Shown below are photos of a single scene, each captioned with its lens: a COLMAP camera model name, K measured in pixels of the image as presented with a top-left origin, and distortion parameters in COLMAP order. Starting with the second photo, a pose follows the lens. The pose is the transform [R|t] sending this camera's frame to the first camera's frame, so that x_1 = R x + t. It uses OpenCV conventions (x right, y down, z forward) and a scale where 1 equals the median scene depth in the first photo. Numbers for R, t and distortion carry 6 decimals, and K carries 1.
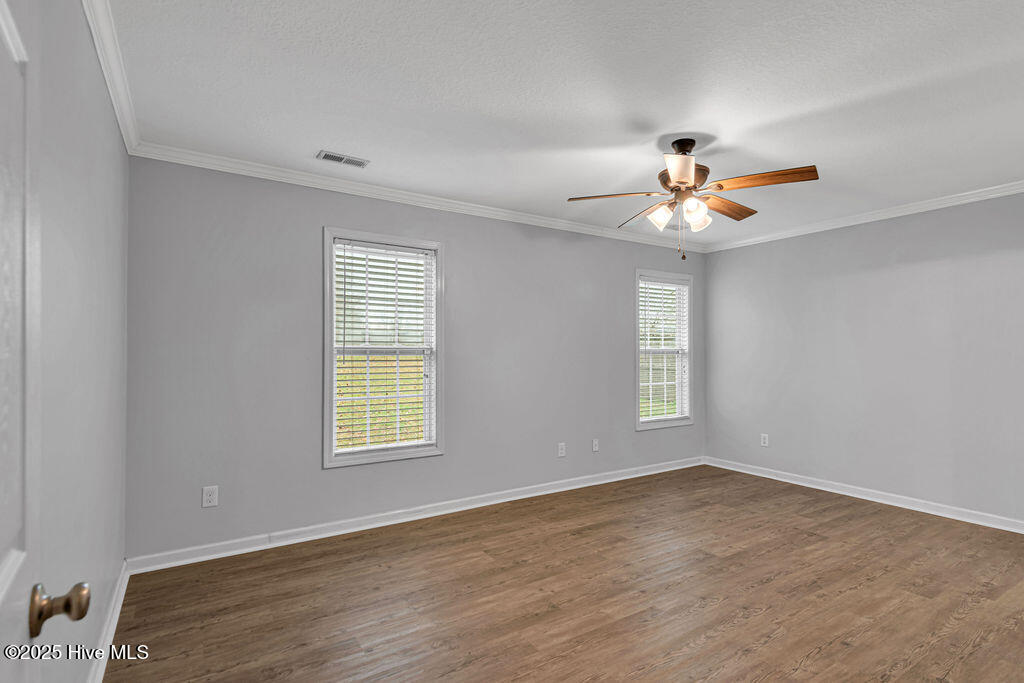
lens RADIAL K [[502.3, 0, 512.4], [0, 502.3, 346.8], [0, 0, 1]] dist [0.000098, -0.000310]
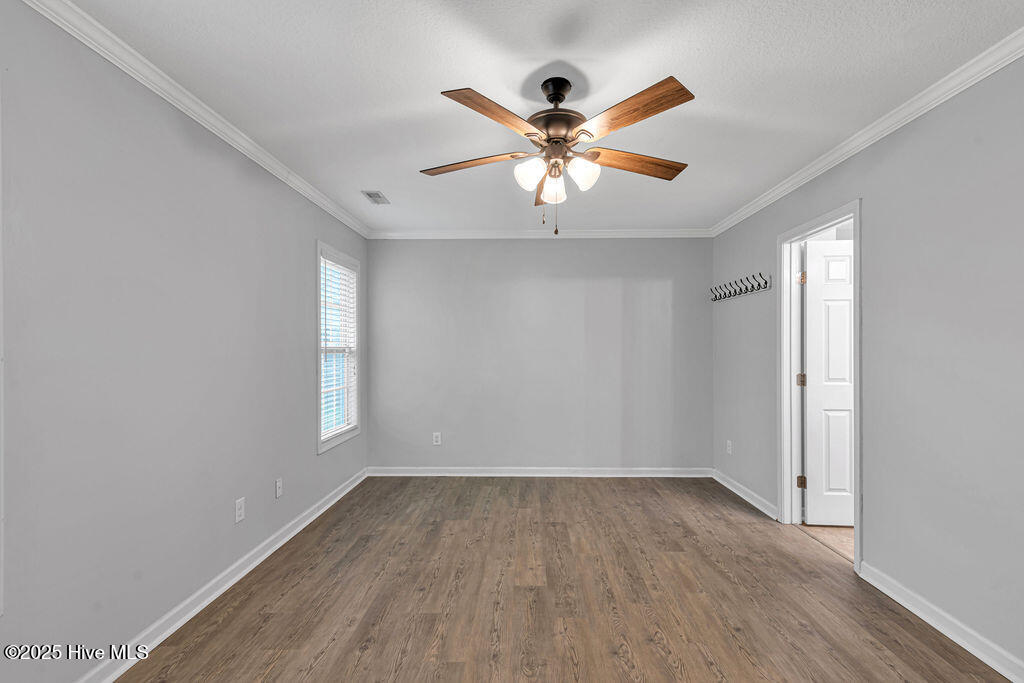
lens RADIAL K [[462.7, 0, 517.5], [0, 462.7, 347.7], [0, 0, 1]] dist [0.013172, -0.000581]
pose [[0.555243, 0.000620, 0.831688, -0.232114], [-0.006101, 0.999976, 0.003327, 0.002795], [-0.831666, -0.006922, 0.555233, 0.494169]]
